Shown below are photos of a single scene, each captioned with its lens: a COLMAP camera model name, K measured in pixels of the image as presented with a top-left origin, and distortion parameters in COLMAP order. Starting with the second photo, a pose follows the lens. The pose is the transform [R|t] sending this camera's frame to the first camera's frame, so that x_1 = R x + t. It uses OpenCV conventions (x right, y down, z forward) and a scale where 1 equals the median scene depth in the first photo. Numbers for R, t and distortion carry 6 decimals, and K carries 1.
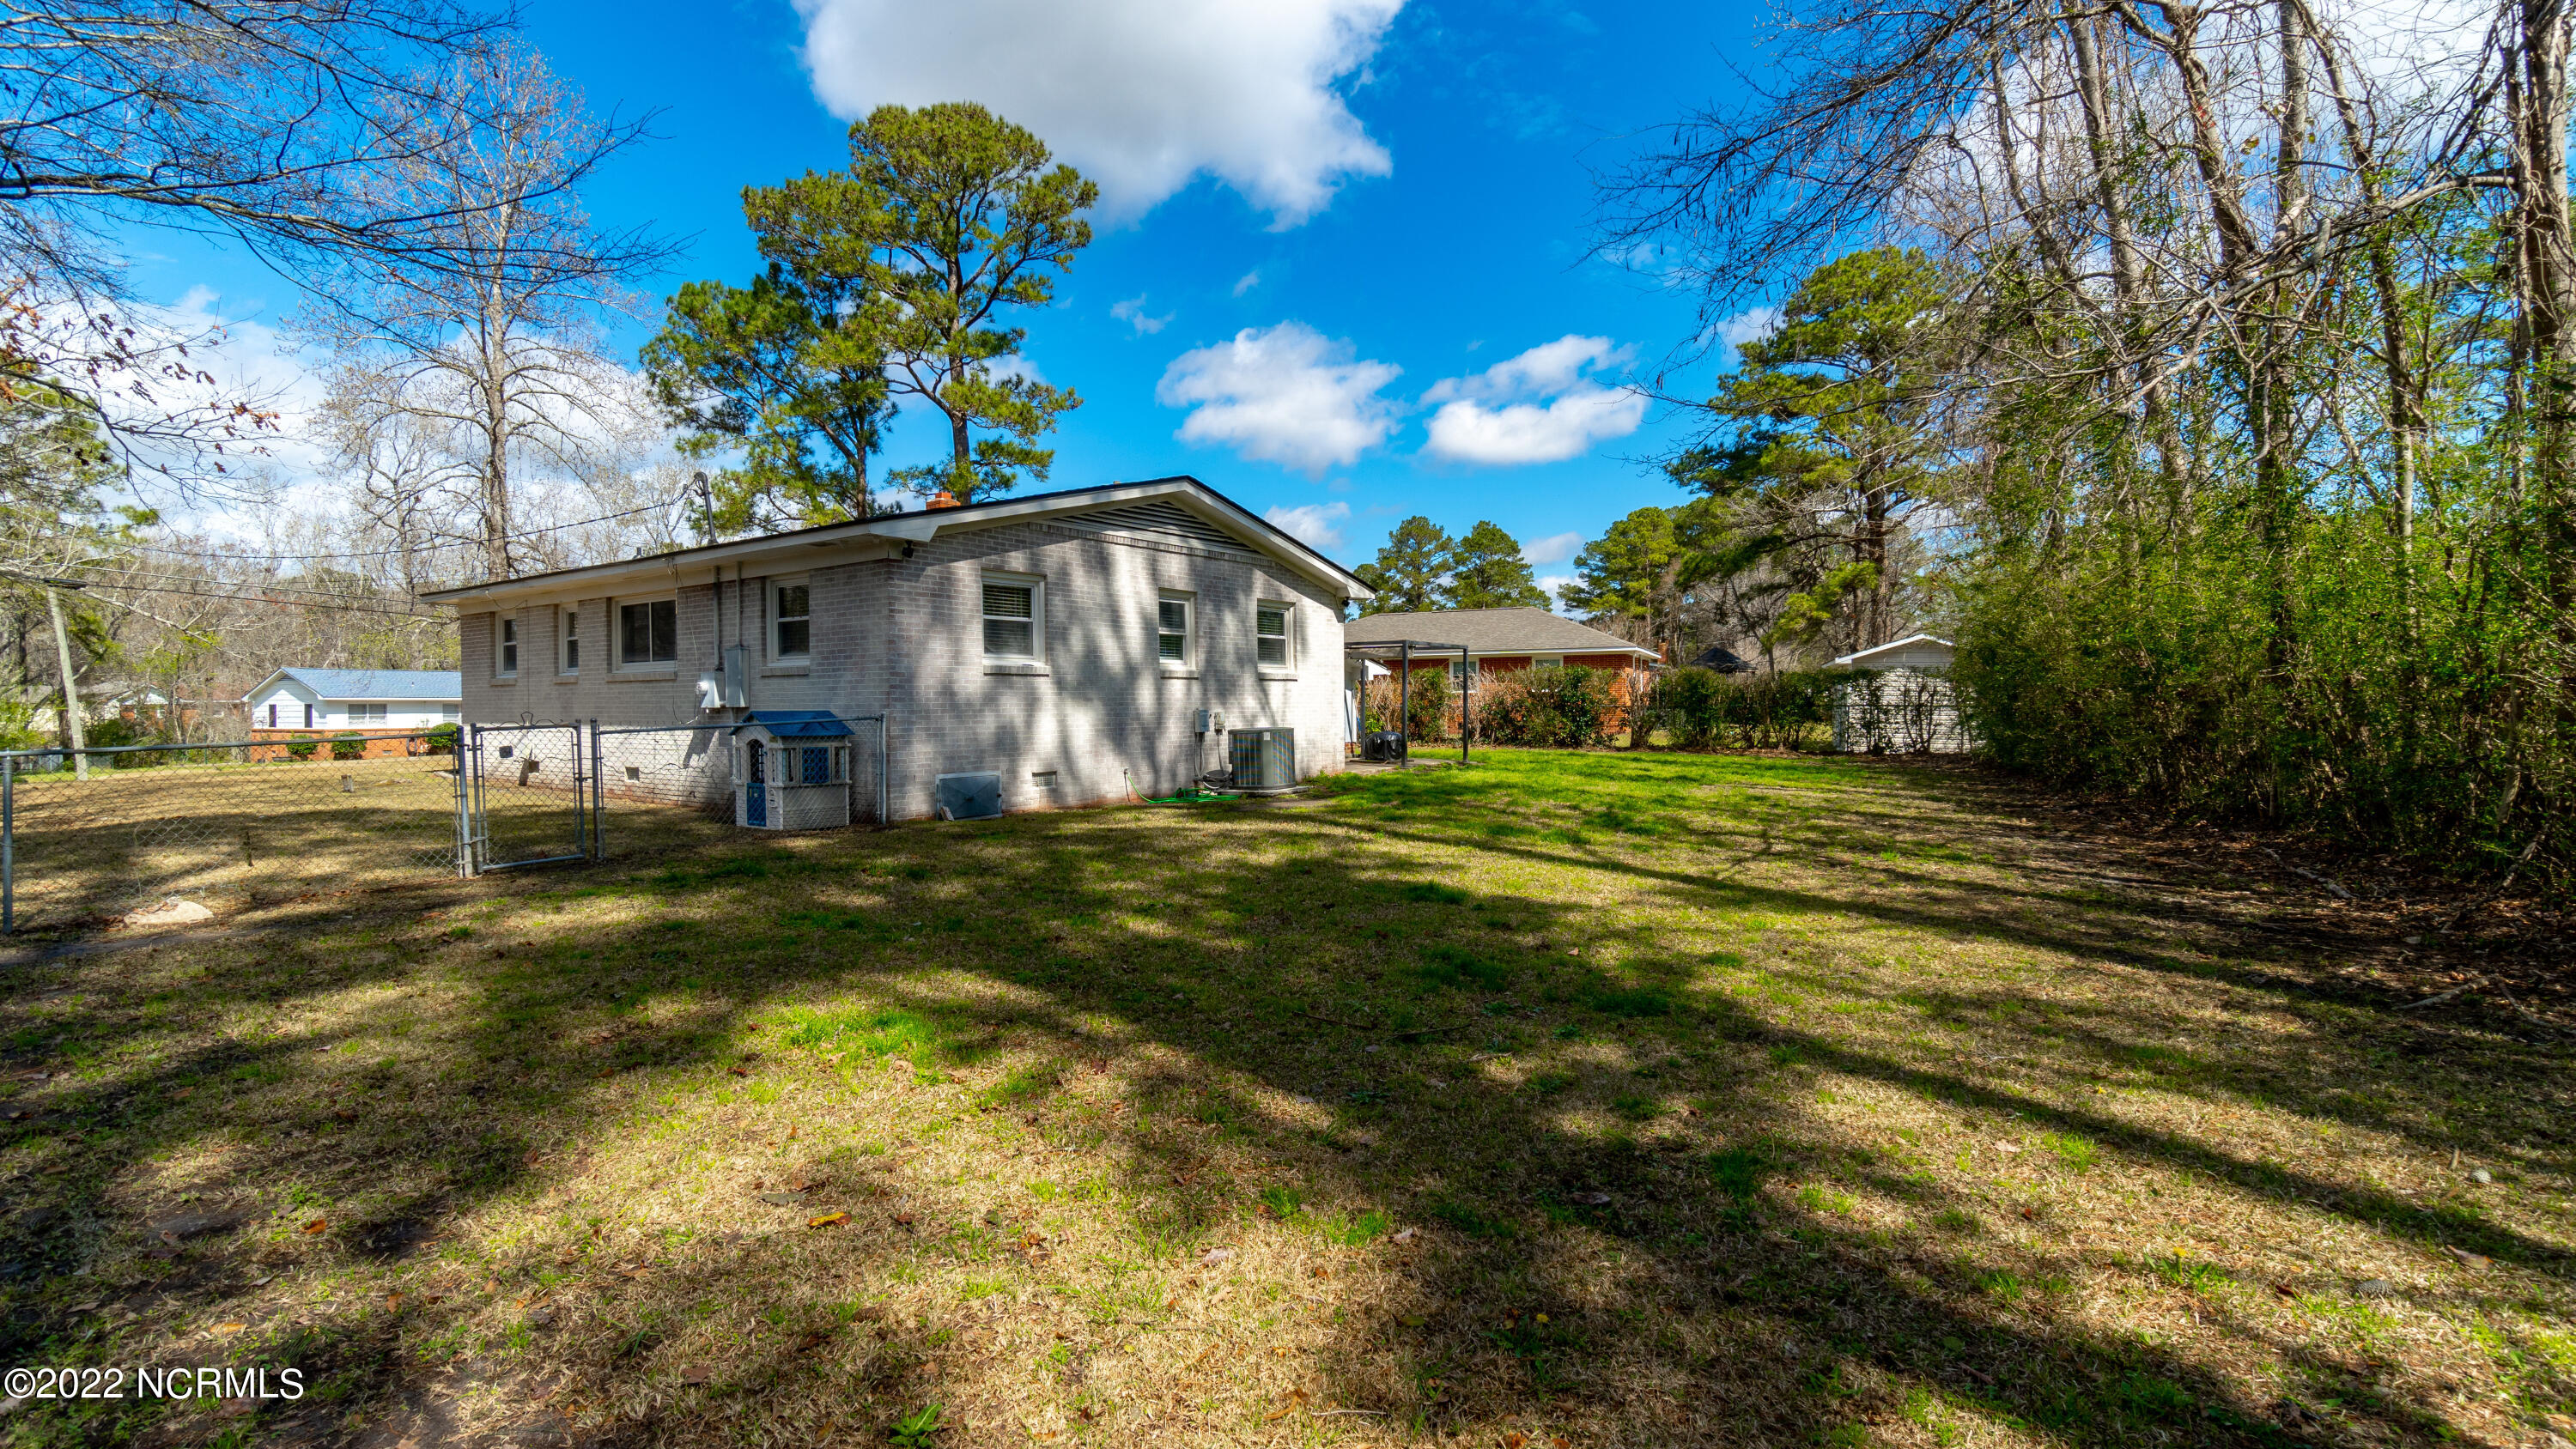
lens RADIAL K [[1223.0, 0, 1097.4], [0, 1223.0, 726.8], [0, 0, 1]] dist [-0.008975, 0.000001]
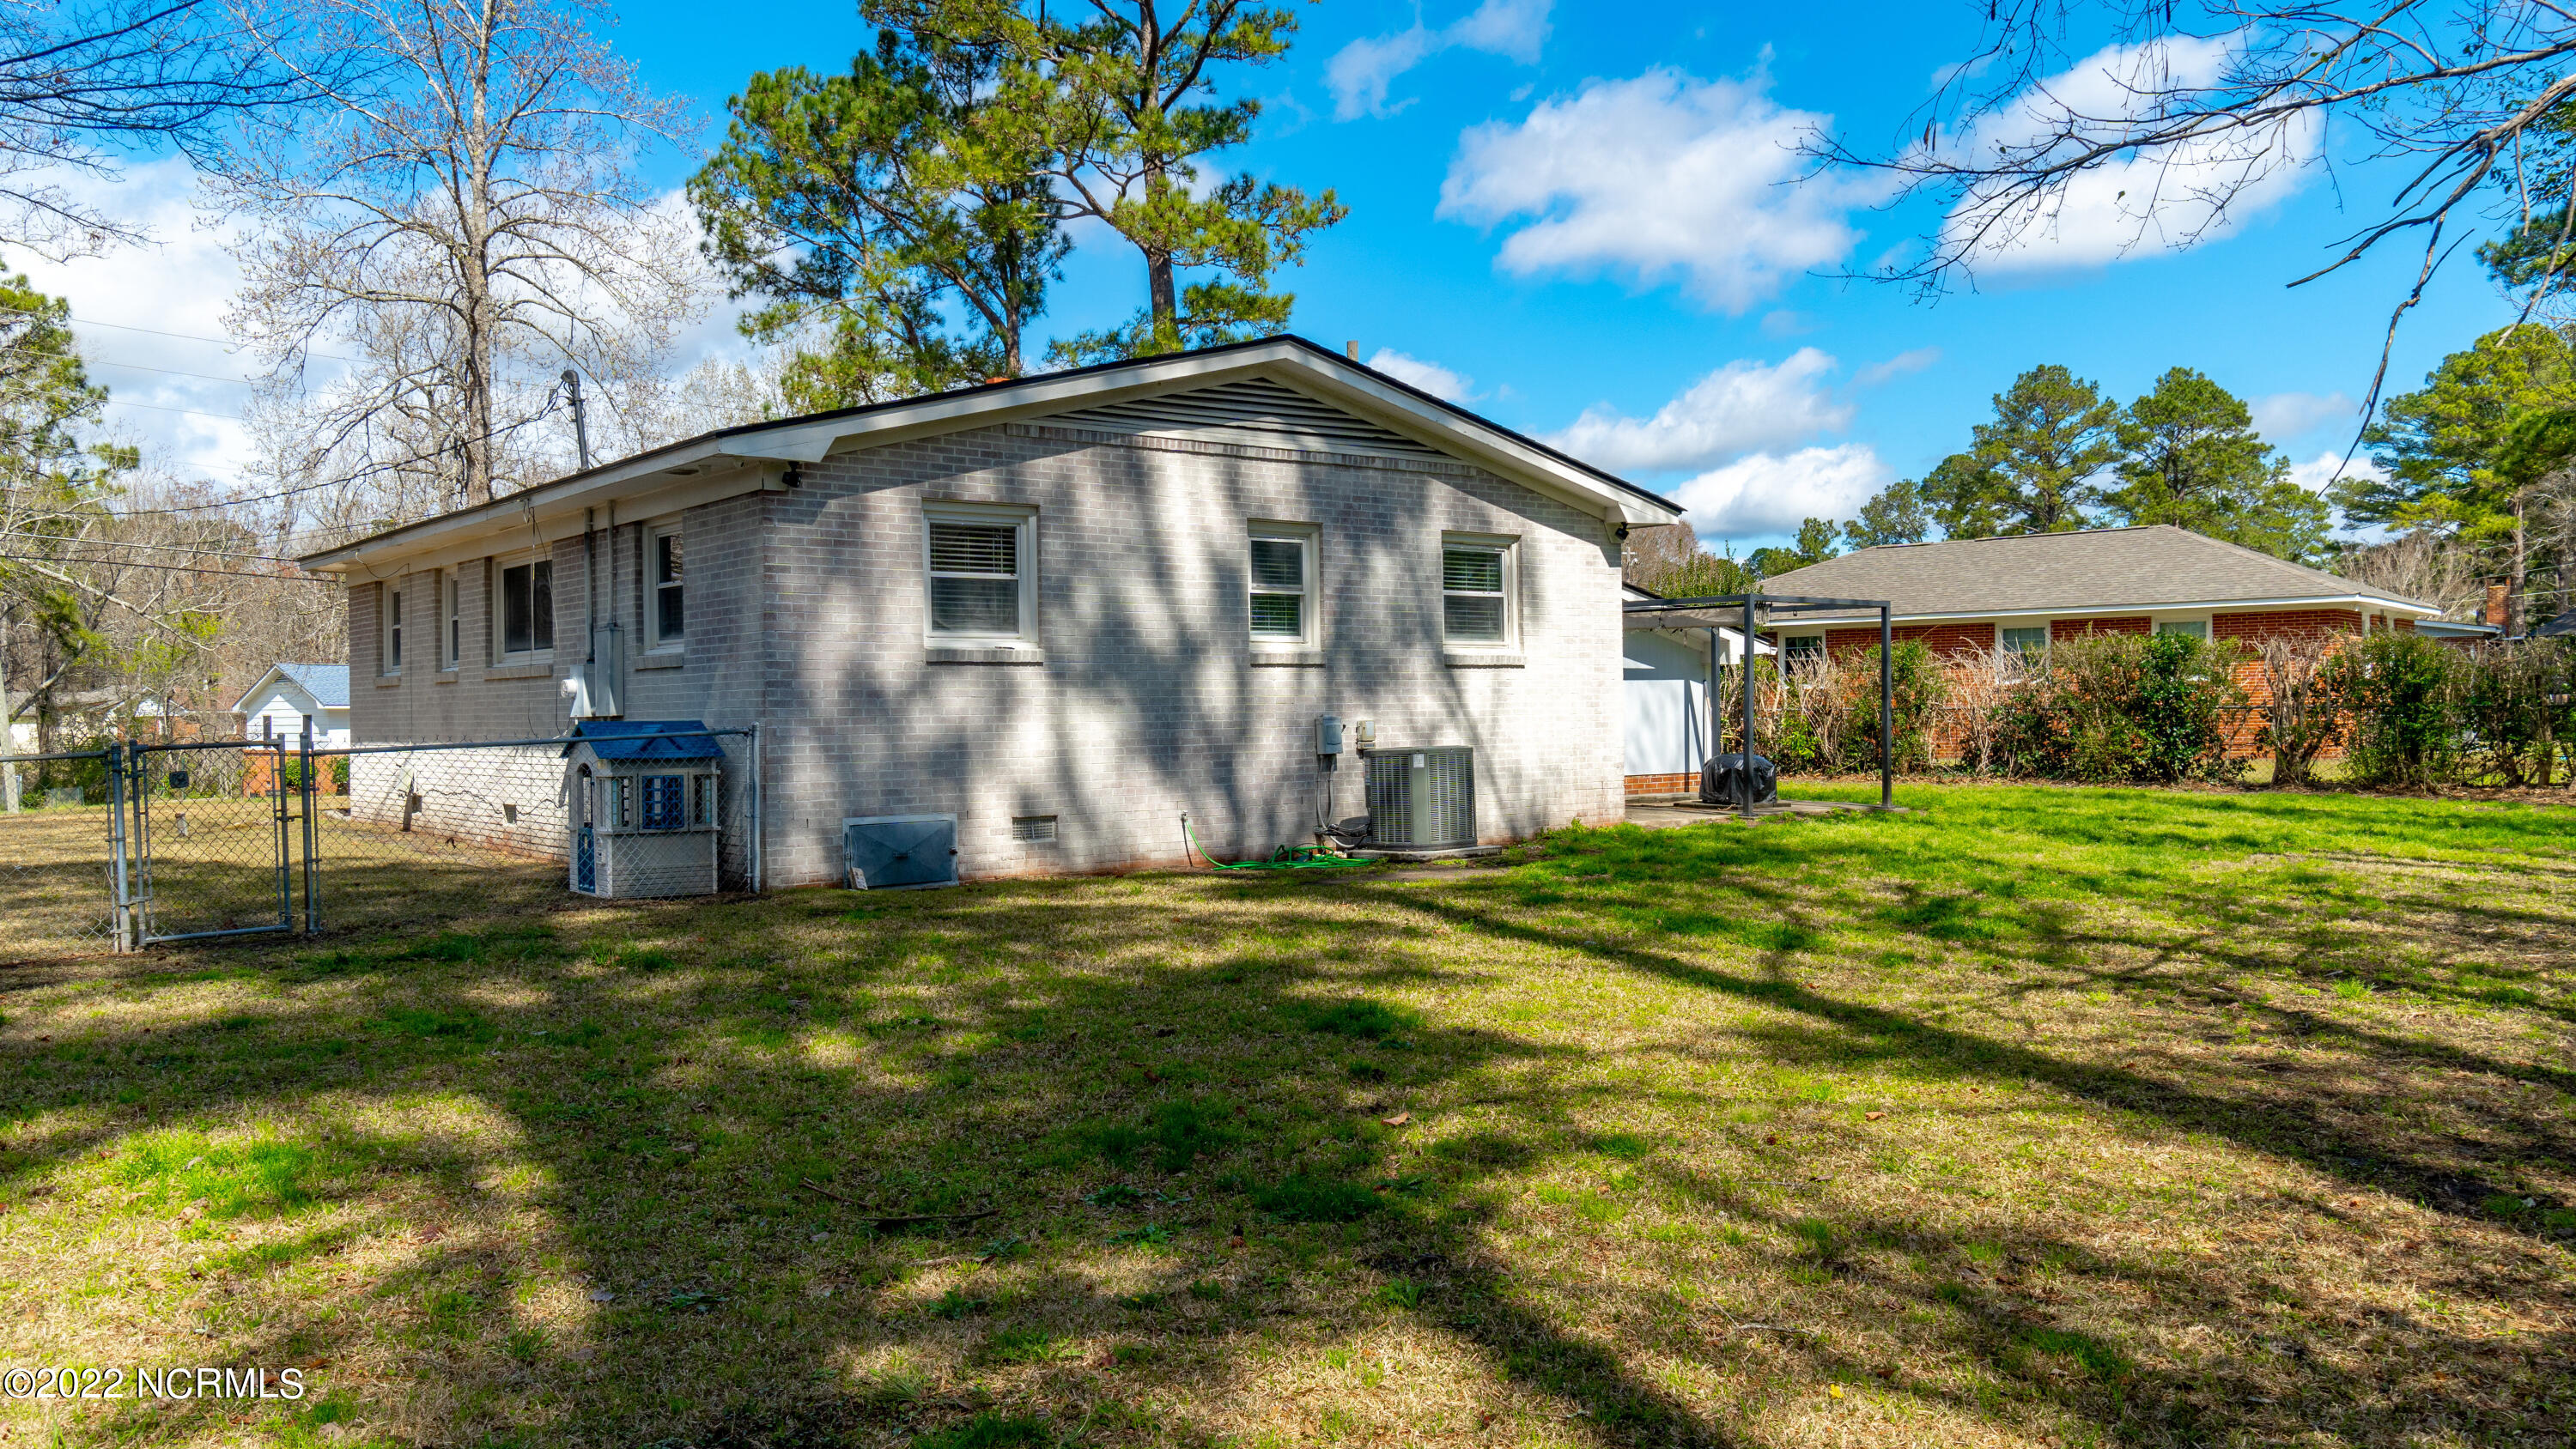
lens RADIAL K [[2078.1, 0, 1292.6], [0, 2078.1, 727.6], [0, 0, 1]] dist [0.006695, 0.004222]
pose [[0.959822, -0.003021, -0.280592, 0.279200], [0.000095, 0.999946, -0.010439, 0.001646], [0.280608, 0.009993, 0.959770, 0.003565]]
